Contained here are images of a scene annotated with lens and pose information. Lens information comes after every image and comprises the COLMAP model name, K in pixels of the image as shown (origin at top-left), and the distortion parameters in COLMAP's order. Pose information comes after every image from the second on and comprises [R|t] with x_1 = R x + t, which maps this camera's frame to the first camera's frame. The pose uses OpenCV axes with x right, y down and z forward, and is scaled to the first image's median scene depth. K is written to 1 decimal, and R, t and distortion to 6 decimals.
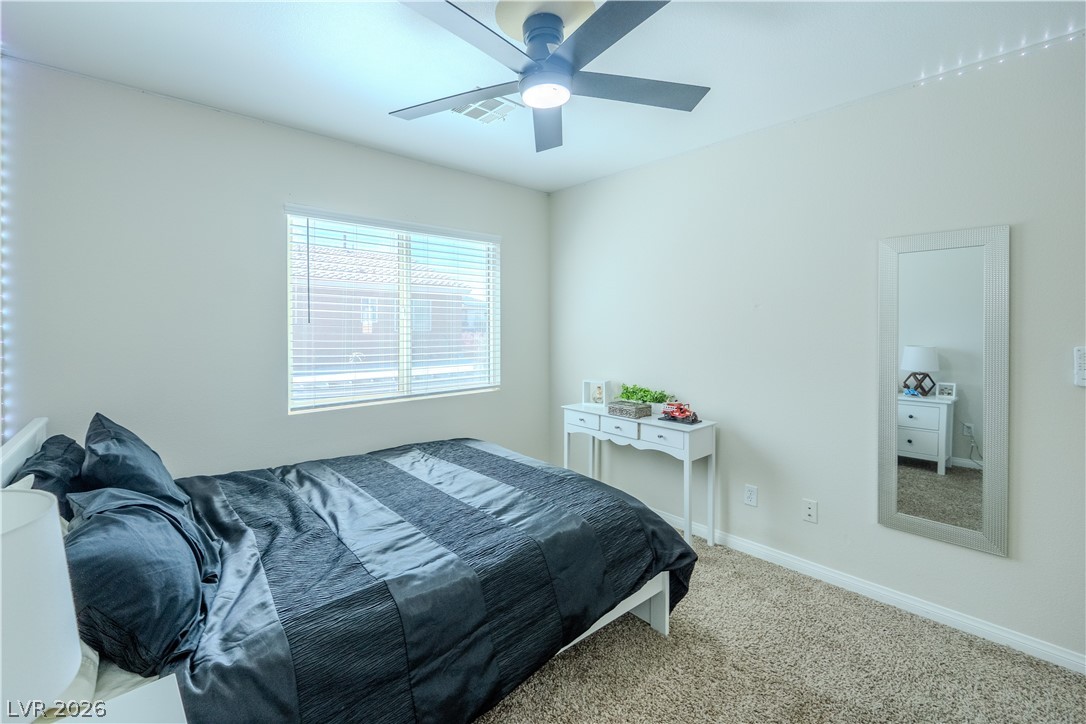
lens RADIAL K [[443.9, 0, 505.7], [0, 443.9, 338.0], [0, 0, 1]] dist [-0.014006, 0.000000]
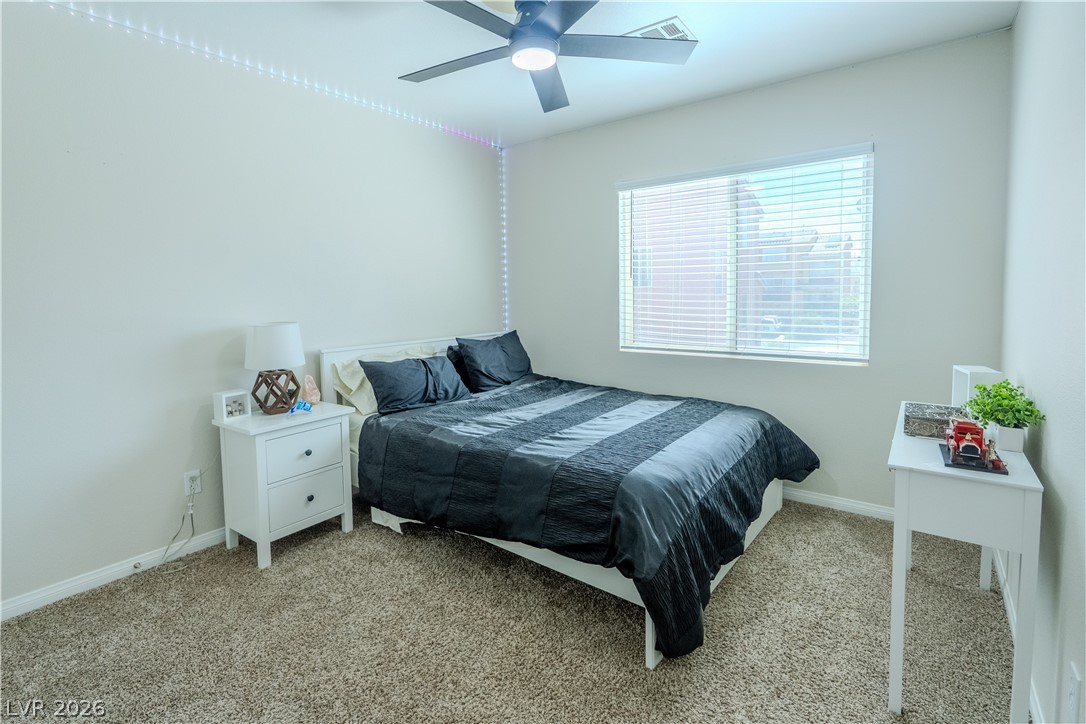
lens RADIAL K [[459.0, 0, 541.0], [0, 459.0, 327.9], [0, 0, 1]] dist [0.001916, 0.000616]
pose [[0.286428, 0.073479, -0.955280, 0.713711], [-0.014280, 0.997271, 0.072427, 0.014781], [0.957995, -0.007104, 0.286696, 0.406601]]
